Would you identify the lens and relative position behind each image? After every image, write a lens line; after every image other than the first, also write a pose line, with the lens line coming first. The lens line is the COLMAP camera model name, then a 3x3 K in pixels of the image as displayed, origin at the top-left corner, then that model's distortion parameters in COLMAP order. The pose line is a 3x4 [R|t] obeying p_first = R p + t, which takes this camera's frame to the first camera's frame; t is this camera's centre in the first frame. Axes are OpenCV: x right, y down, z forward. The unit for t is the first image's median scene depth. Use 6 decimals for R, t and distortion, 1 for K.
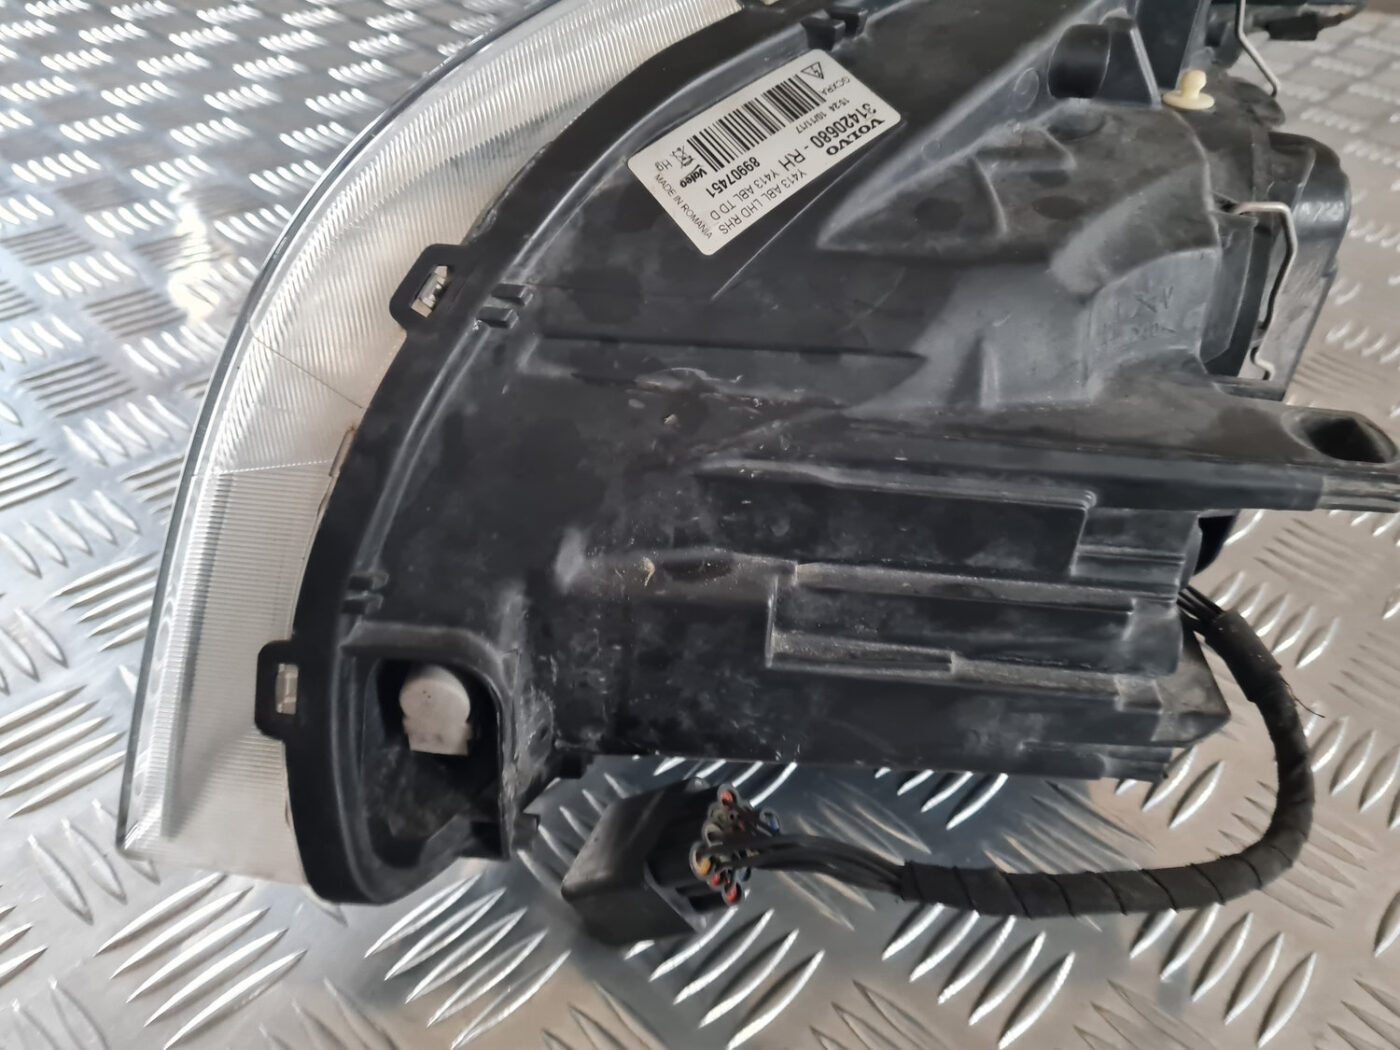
lens RADIAL K [[1051.6, 0, 697.7], [0, 1051.6, 524.3], [0, 0, 1]] dist [-0.063429, 0.002900]
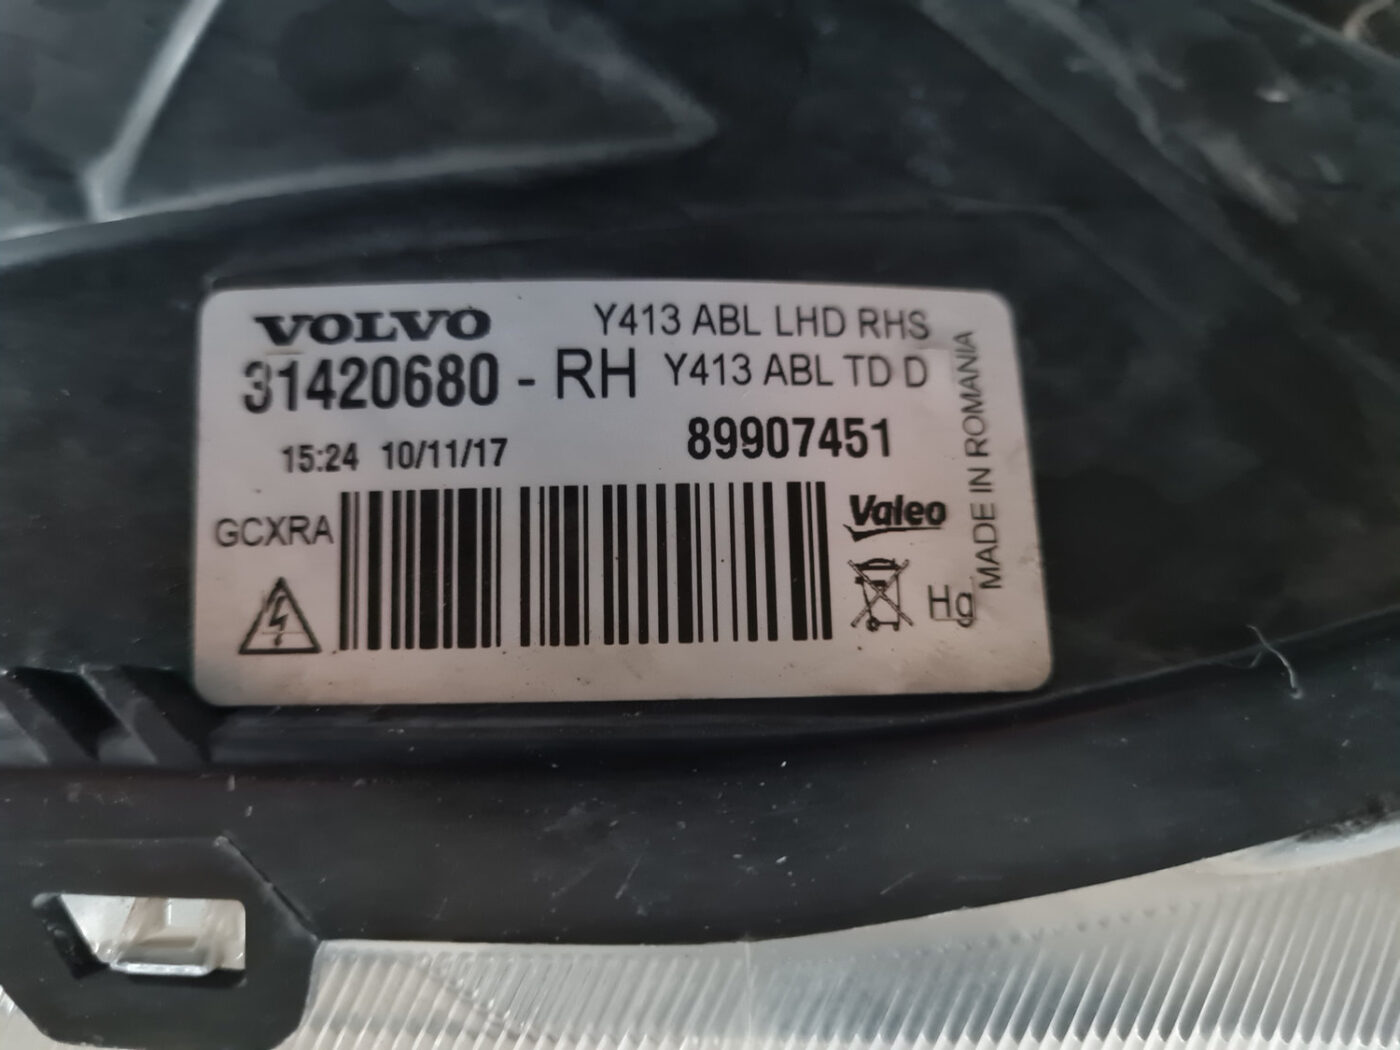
lens RADIAL K [[1051.6, 0, 697.9], [0, 1051.6, 522.8], [0, 0, 1]] dist [-0.063429, 0.002900]
pose [[-0.789448, -0.609156, 0.075503, 0.016430], [0.576980, -0.694462, 0.429903, -0.495323], [-0.209444, 0.382950, 0.899712, 0.732294]]
